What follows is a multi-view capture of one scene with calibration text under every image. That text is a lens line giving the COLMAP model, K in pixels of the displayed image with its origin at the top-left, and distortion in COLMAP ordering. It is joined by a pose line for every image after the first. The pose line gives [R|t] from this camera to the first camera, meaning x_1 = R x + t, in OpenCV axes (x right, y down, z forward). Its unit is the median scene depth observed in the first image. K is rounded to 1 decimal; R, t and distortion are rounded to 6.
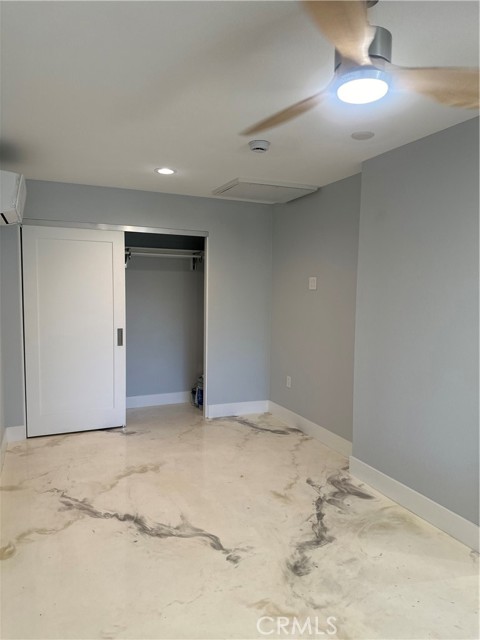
lens RADIAL K [[450.5, 0, 241.9], [0, 450.5, 314.6], [0, 0, 1]] dist [0.042962, -0.049654]
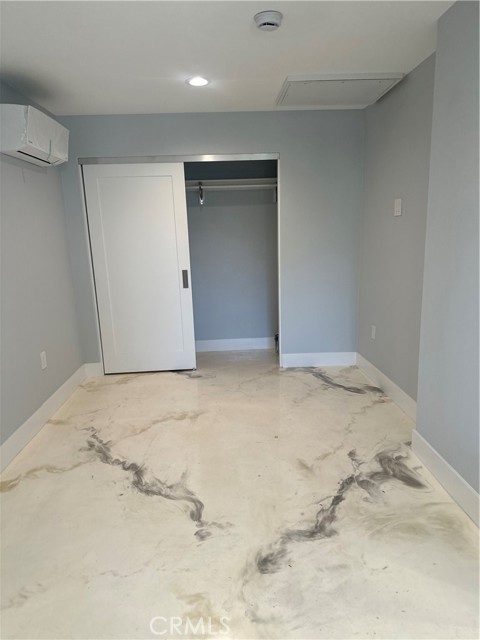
lens RADIAL K [[450.5, 0, 239.1], [0, 450.5, 322.2], [0, 0, 1]] dist [0.042962, -0.049654]
pose [[0.931920, 0.032400, -0.361213, 0.252784], [0.021355, 0.989371, 0.143839, 0.008150], [0.362034, -0.141760, 0.921322, 0.204616]]
